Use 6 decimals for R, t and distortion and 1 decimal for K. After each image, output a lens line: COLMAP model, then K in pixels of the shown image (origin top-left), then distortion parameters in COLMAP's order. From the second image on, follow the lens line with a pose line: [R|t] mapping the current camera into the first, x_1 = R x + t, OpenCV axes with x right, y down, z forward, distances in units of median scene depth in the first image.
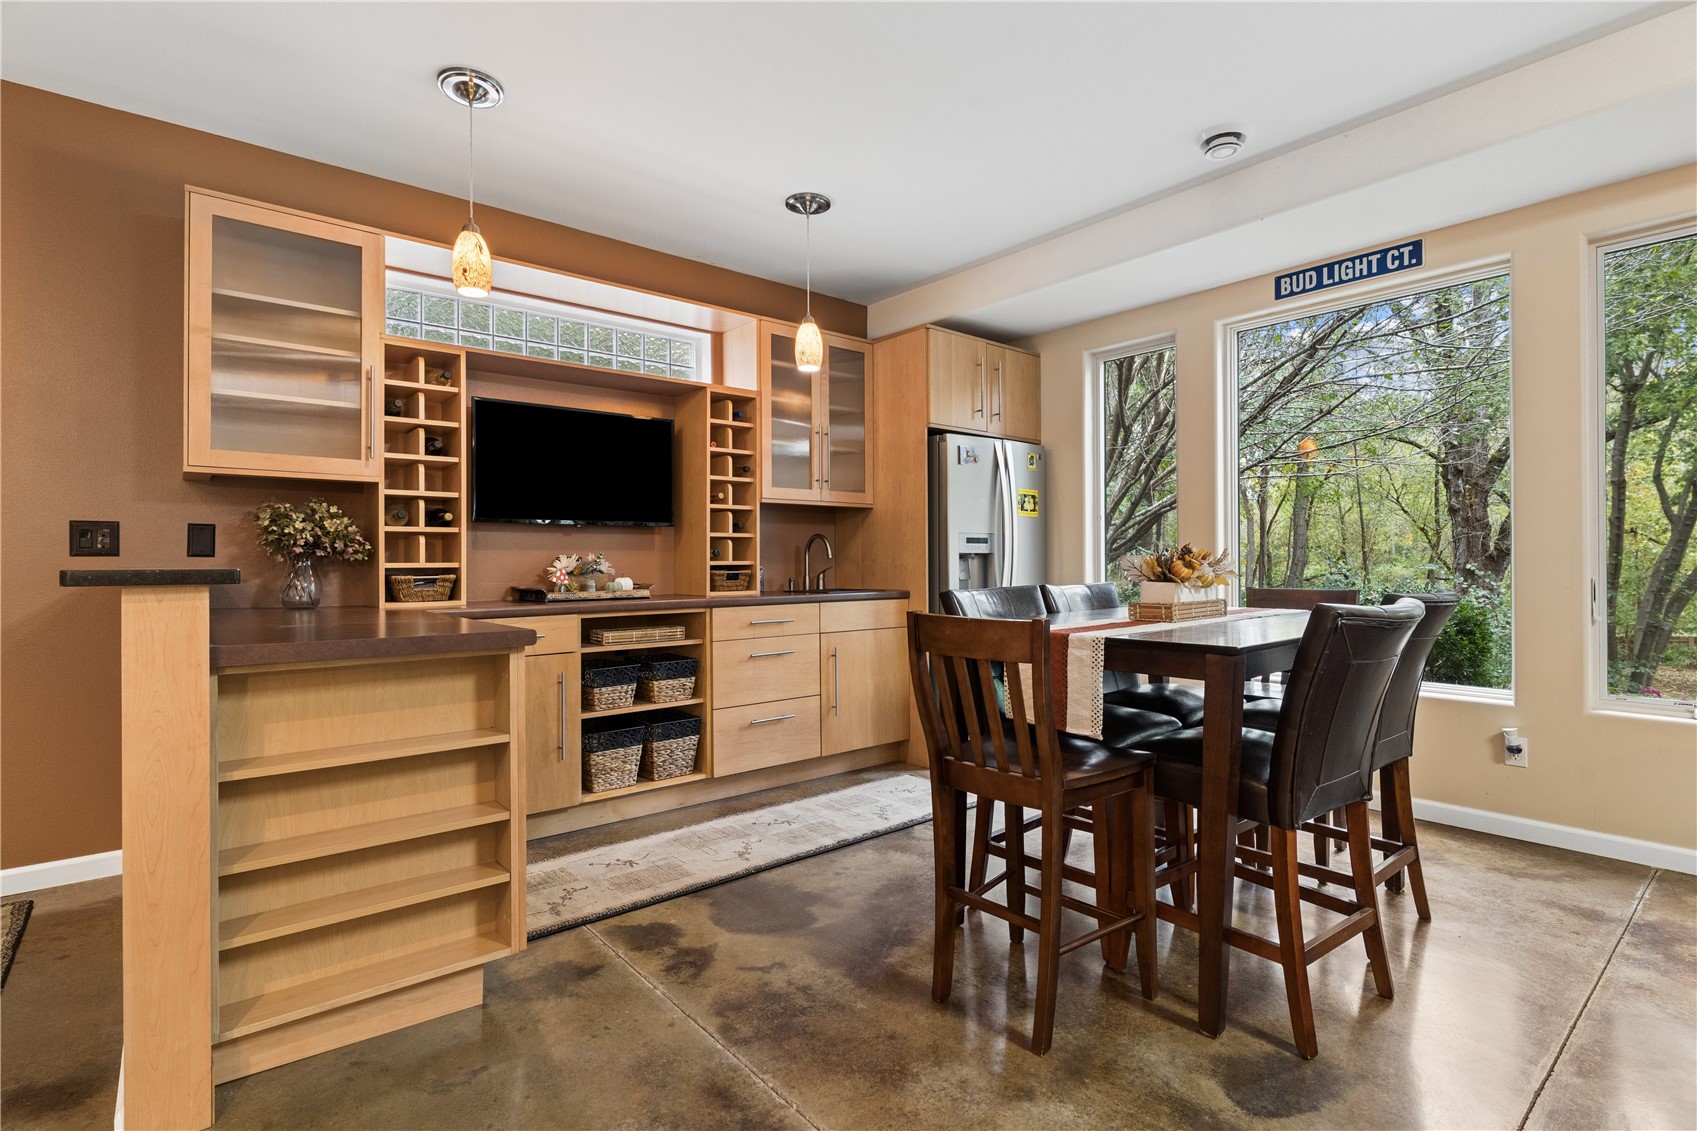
lens RADIAL K [[820.2, 0, 845.4], [0, 820.2, 563.2], [0, 0, 1]] dist [0.009695, -0.002198]
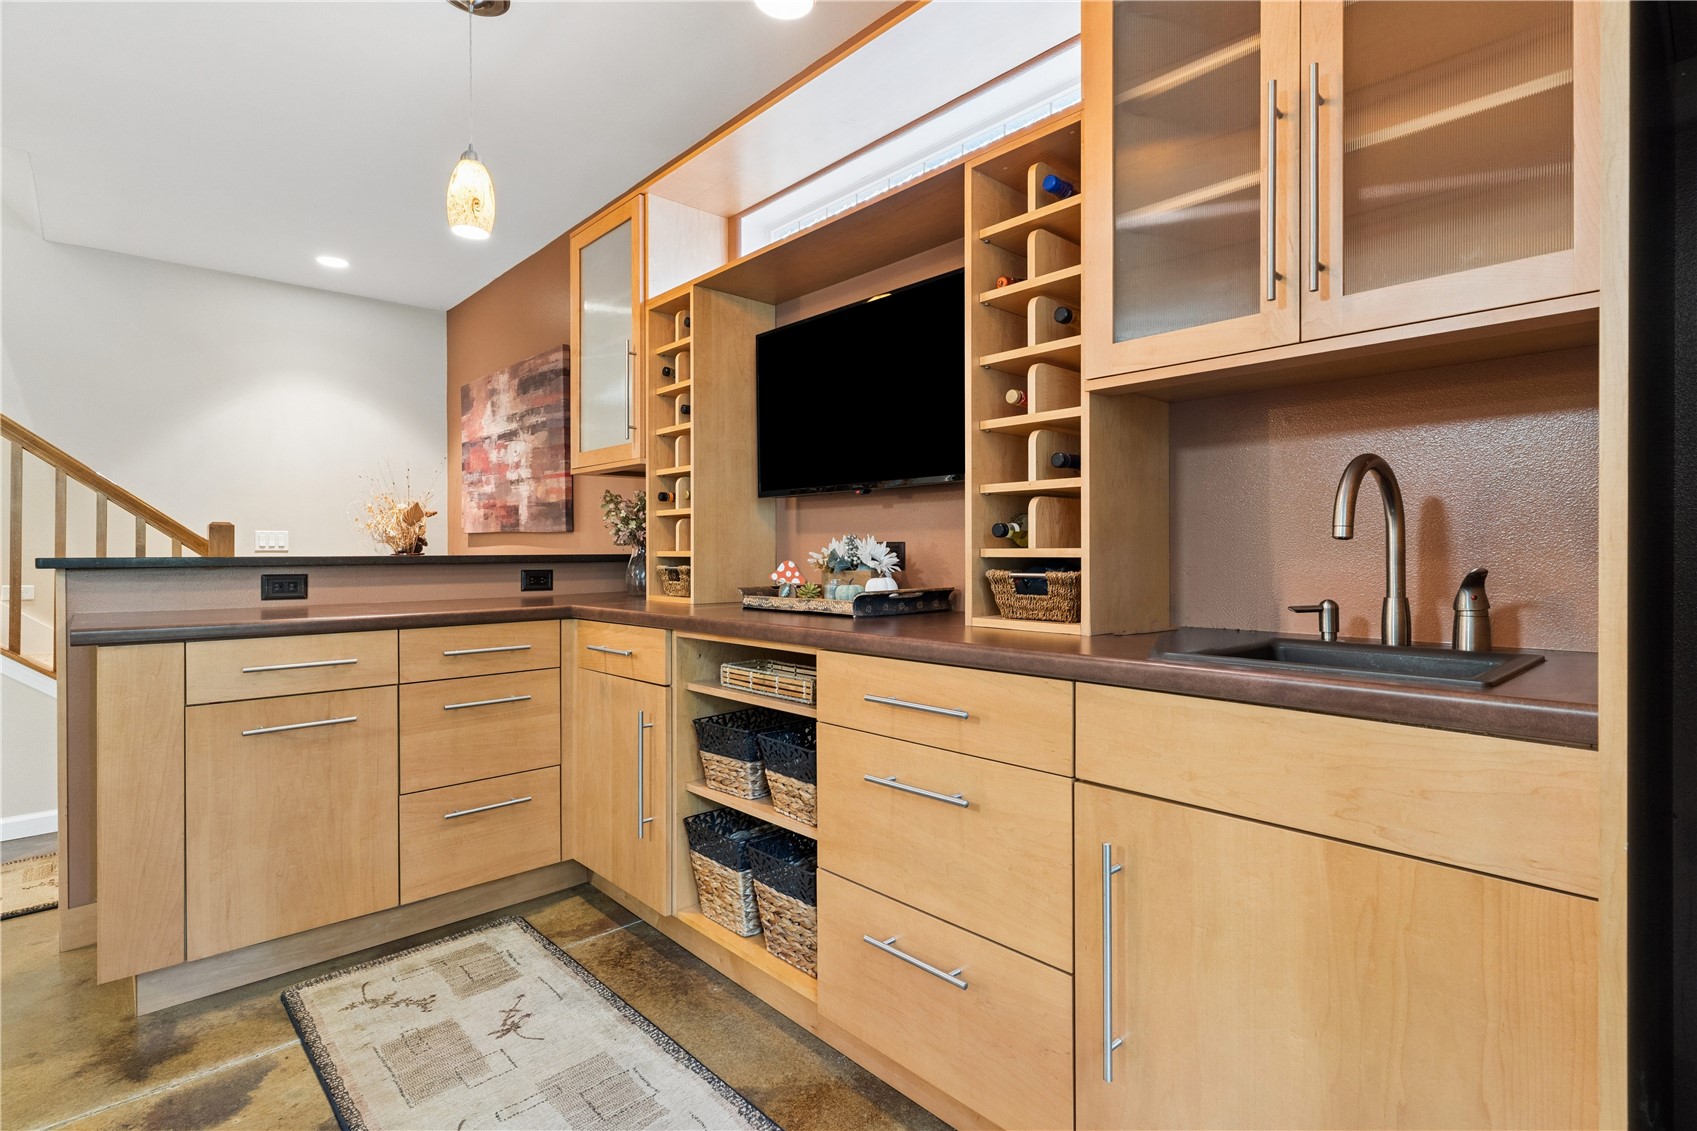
lens RADIAL K [[820.2, 0, 845.7], [0, 820.2, 552.9], [0, 0, 1]] dist [0.009695, -0.002198]
pose [[0.047413, 0.007910, -0.998844, 0.280721], [0.000132, 0.999969, 0.007925, -0.003756], [0.998875, -0.000507, 0.047411, 0.911655]]
